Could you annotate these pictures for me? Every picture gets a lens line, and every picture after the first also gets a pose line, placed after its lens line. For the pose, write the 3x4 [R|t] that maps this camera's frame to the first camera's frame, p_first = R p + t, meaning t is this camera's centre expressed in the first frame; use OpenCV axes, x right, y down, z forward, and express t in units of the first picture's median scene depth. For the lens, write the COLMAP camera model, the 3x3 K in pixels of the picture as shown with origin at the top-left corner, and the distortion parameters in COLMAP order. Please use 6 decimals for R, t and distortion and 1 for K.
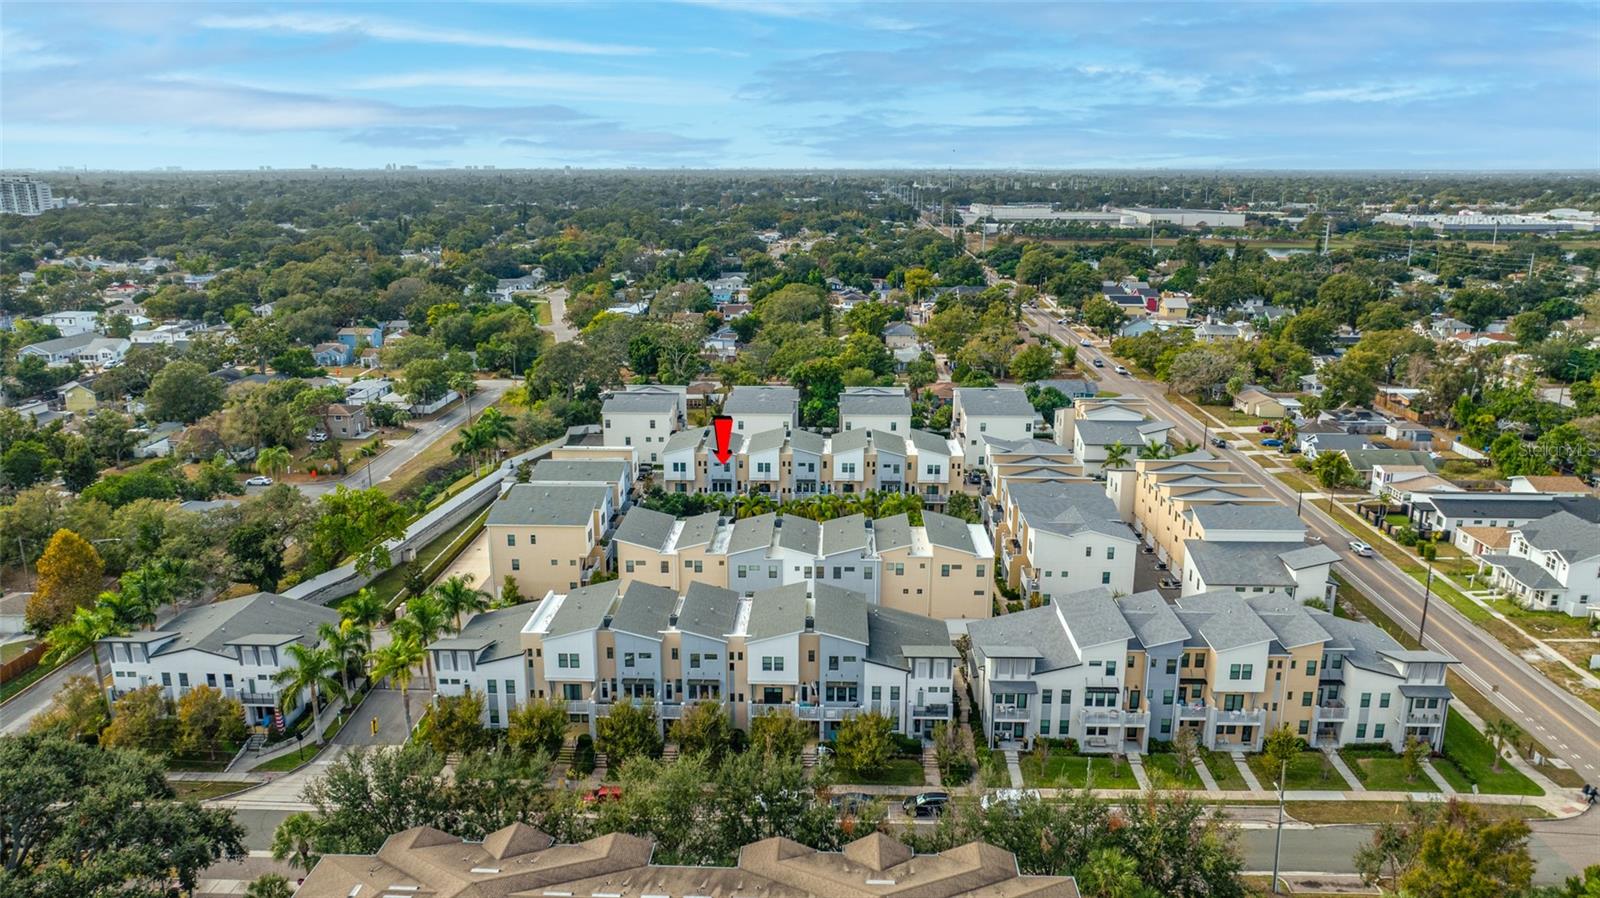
lens RADIAL K [[1133.2, 0, 800.0], [0, 1133.2, 449.0], [0, 0, 1]] dist [-0.020057, -0.004647]
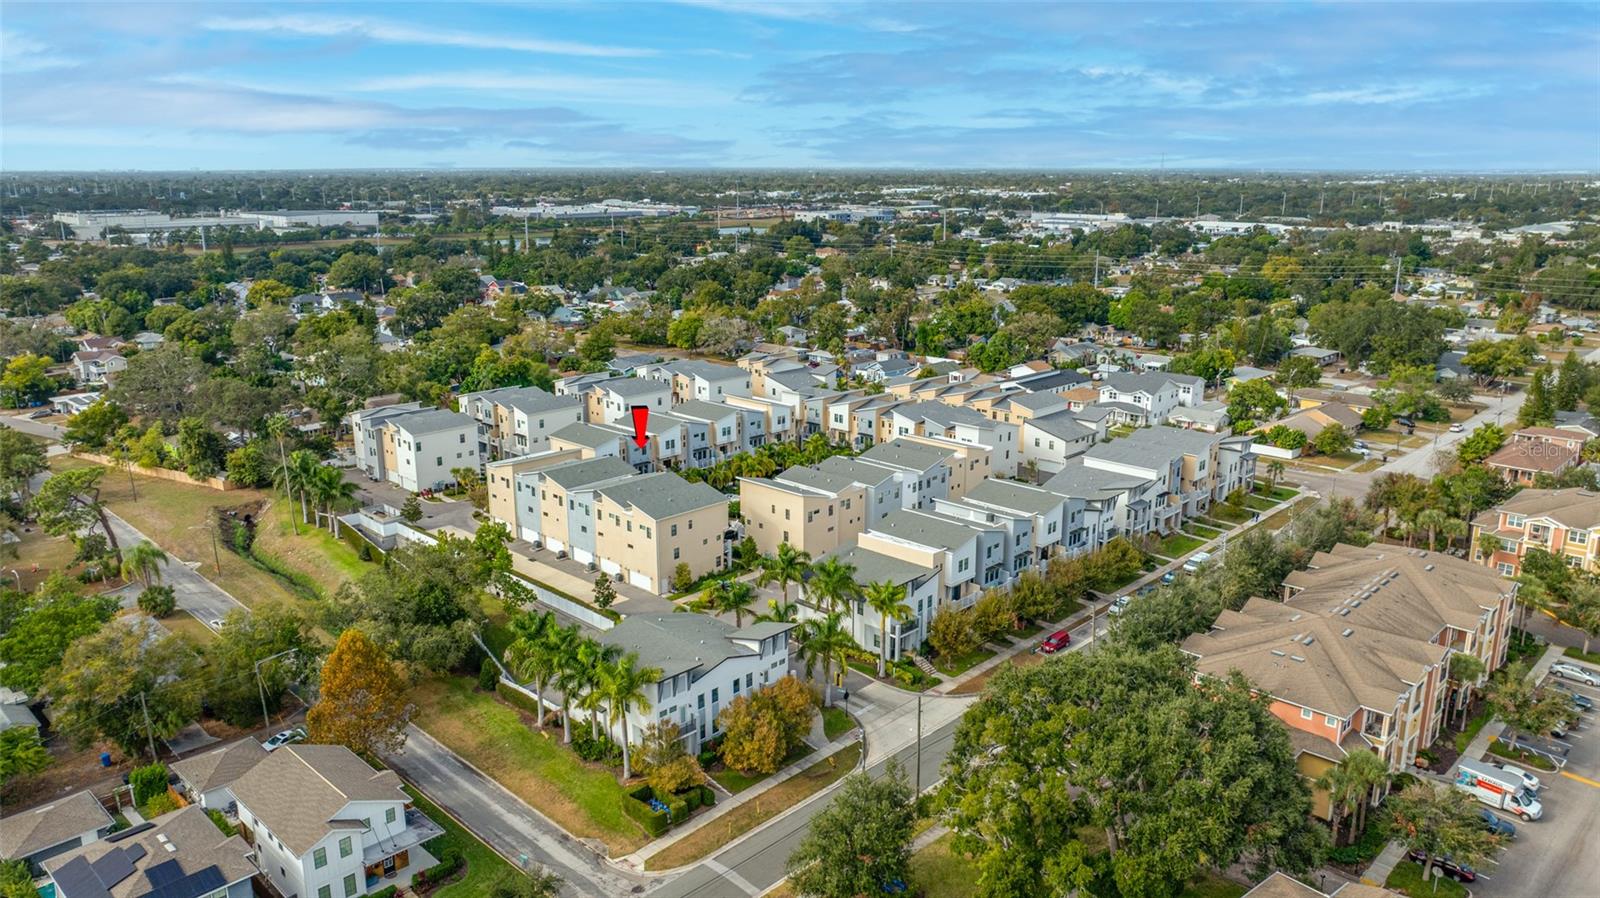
lens RADIAL K [[1121.2, 0, 804.4], [0, 1121.2, 454.5], [0, 0, 1]] dist [-0.032593, 0.039094]
pose [[0.670583, -0.187972, 0.717625, -0.865756], [0.183095, 0.979375, 0.085441, -0.051235], [-0.718885, 0.074099, 0.691169, 0.193071]]
